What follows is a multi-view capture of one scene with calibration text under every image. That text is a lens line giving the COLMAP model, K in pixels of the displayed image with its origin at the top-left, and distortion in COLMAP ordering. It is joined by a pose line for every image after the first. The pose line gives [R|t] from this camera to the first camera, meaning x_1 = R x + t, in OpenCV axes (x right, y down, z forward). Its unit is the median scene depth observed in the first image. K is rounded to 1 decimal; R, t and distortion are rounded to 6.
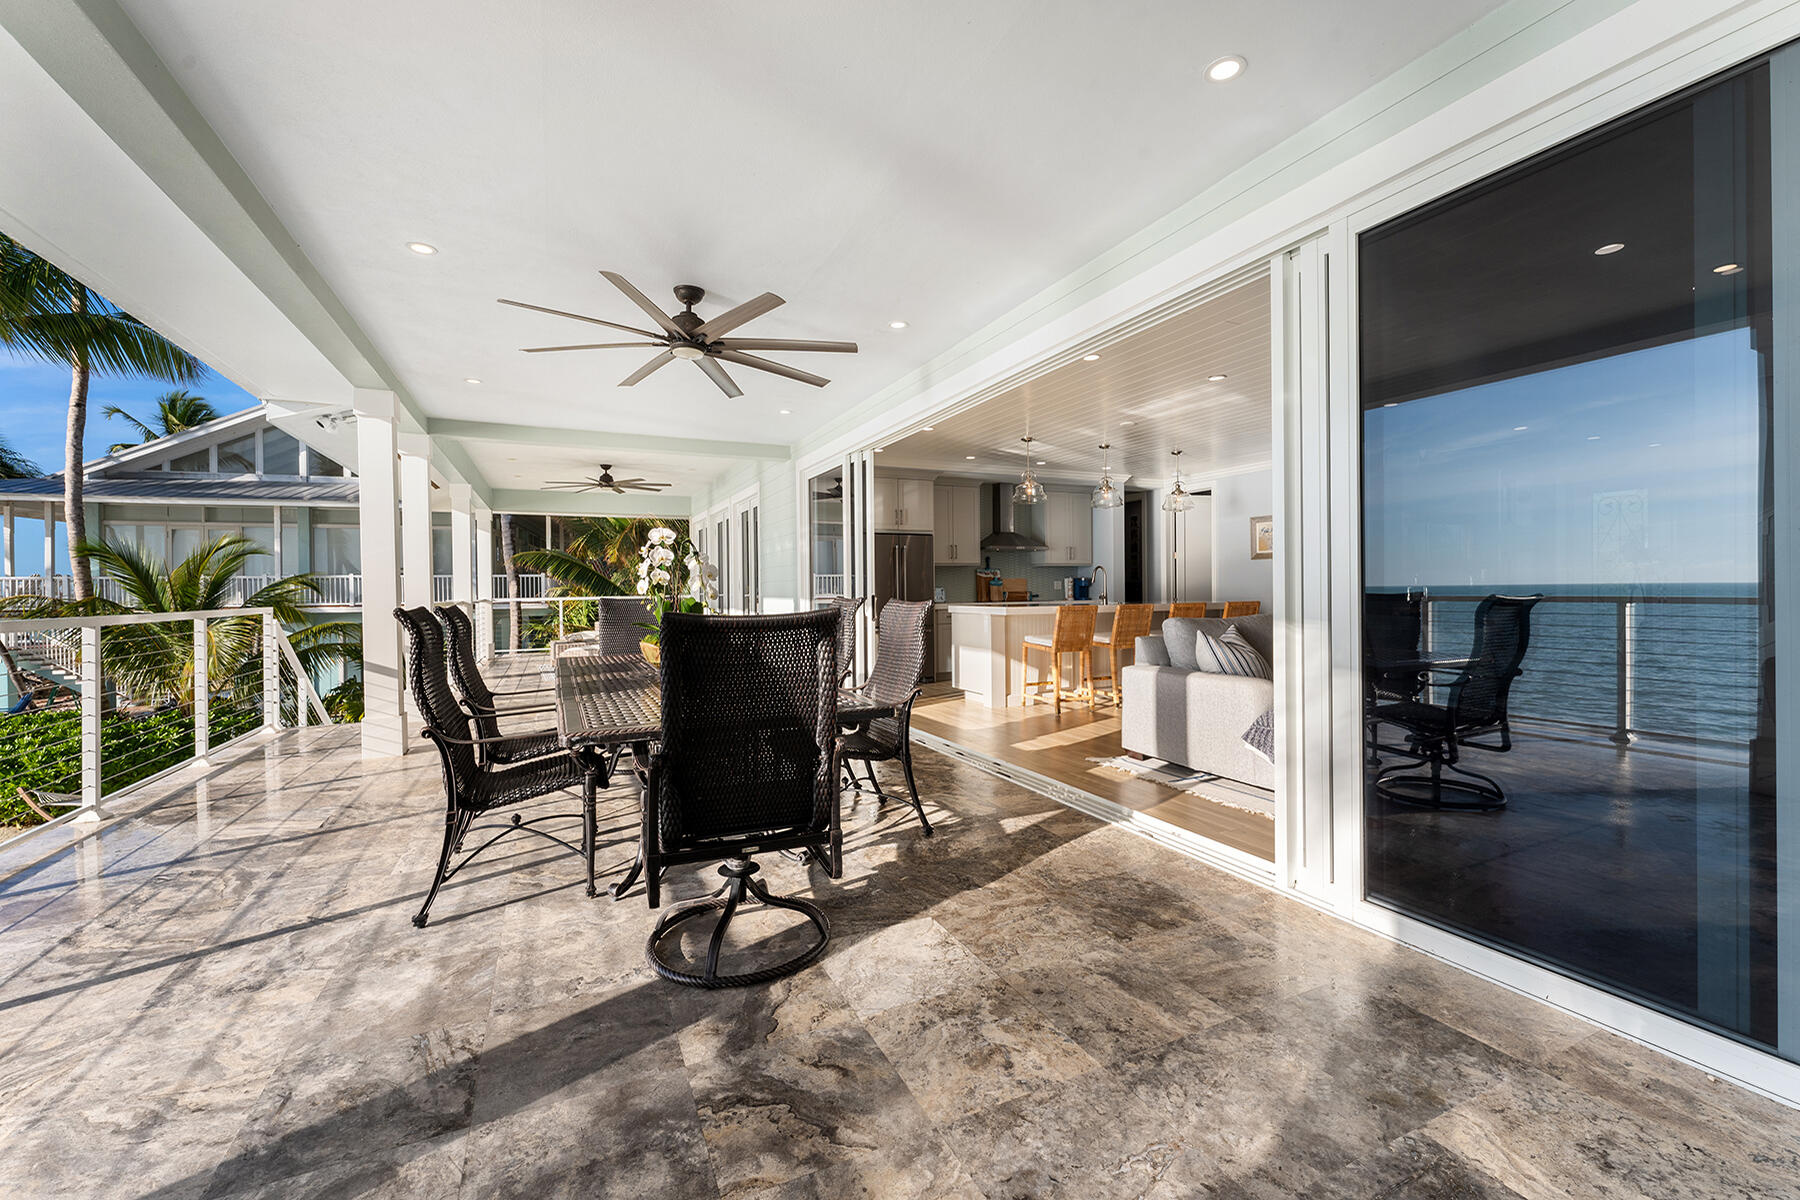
lens RADIAL K [[749.5, 0, 896.5], [0, 749.5, 595.4], [0, 0, 1]] dist [0.002649, 0.000108]
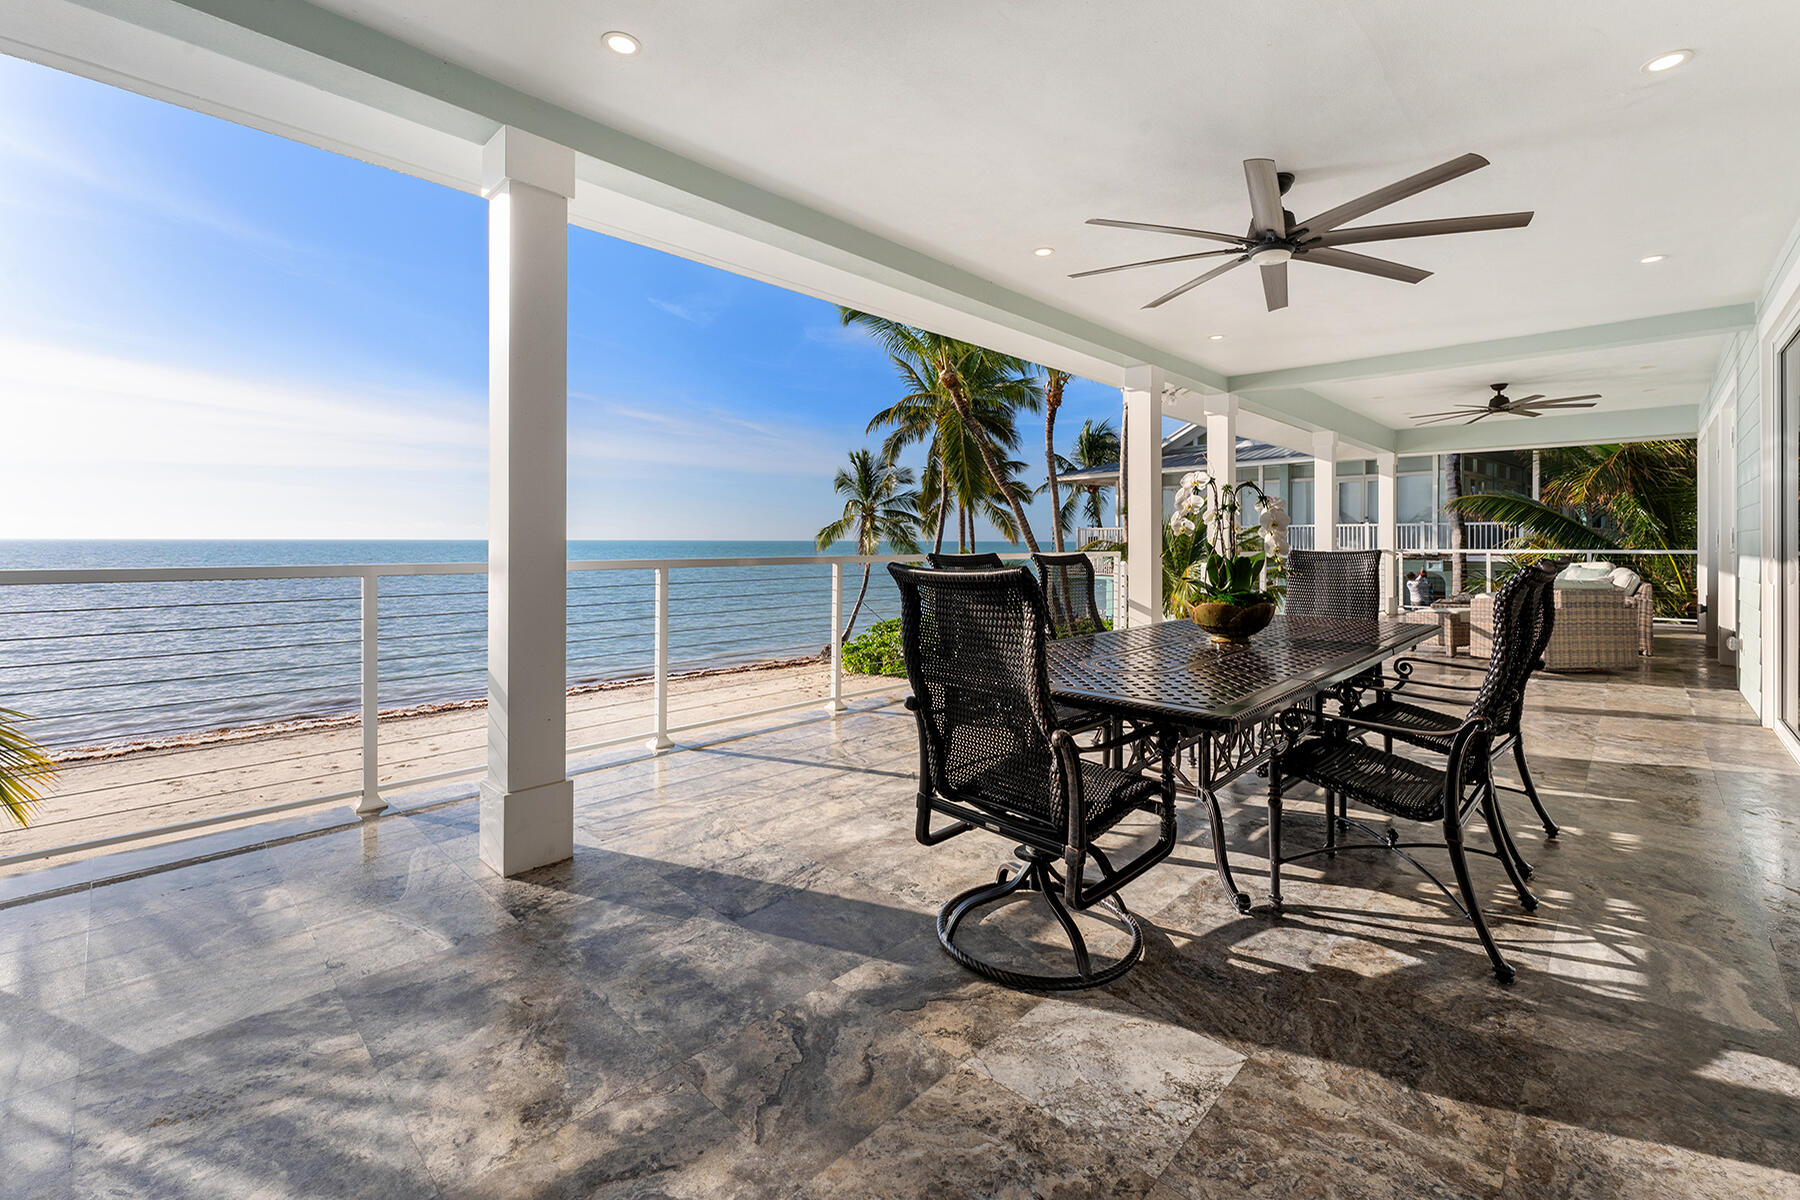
lens RADIAL K [[749.5, 0, 904.0], [0, 749.5, 554.8], [0, 0, 1]] dist [0.002649, 0.000108]
pose [[0.363434, 0.028555, -0.931182, 0.391342], [-0.014233, 0.999584, 0.025098, -0.011517], [0.931511, 0.004132, 0.363689, 0.361727]]
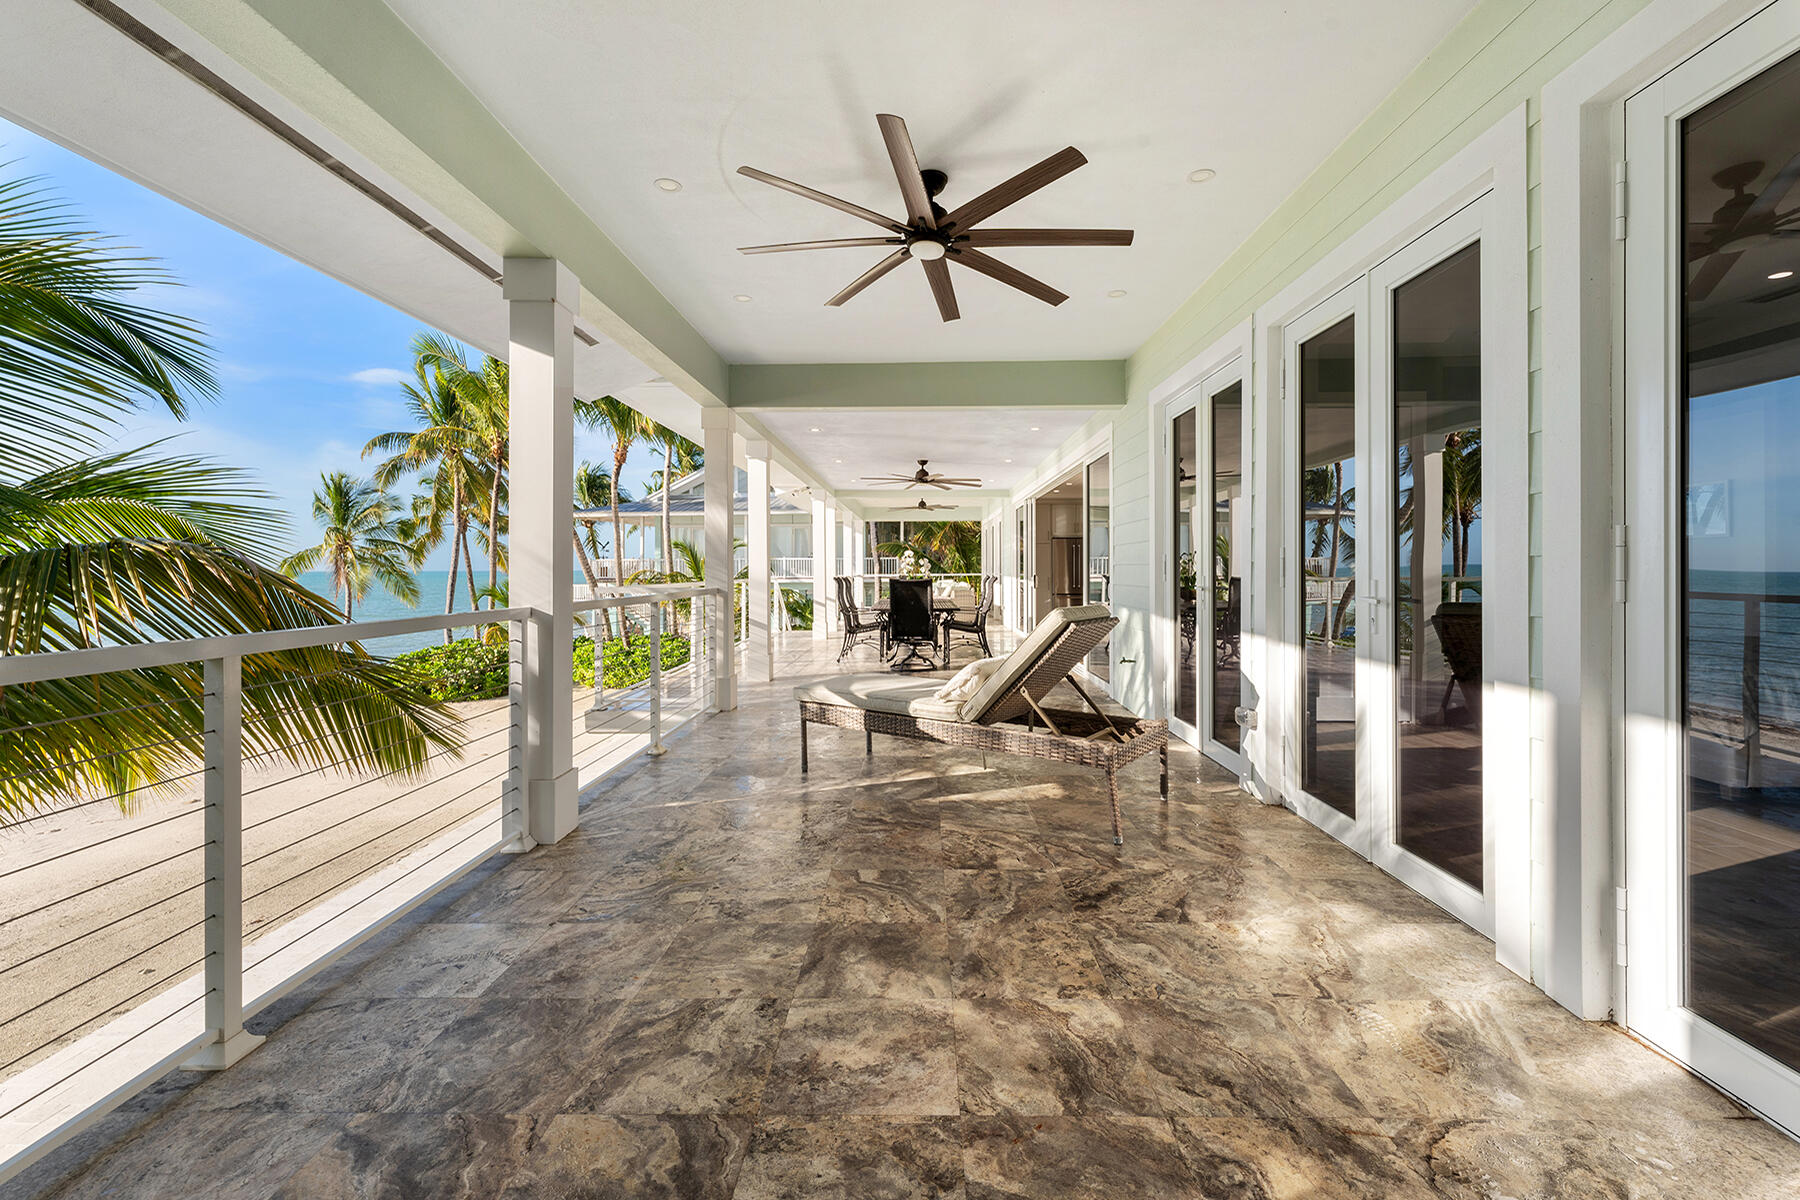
lens RADIAL K [[749.5, 0, 882.1], [0, 749.5, 570.5], [0, 0, 1]] dist [0.002649, 0.000108]
pose [[0.888763, 0.008109, -0.458295, 0.918269], [-0.009978, 0.999949, -0.001656, -0.007710], [0.458258, 0.006044, 0.888799, -1.614675]]
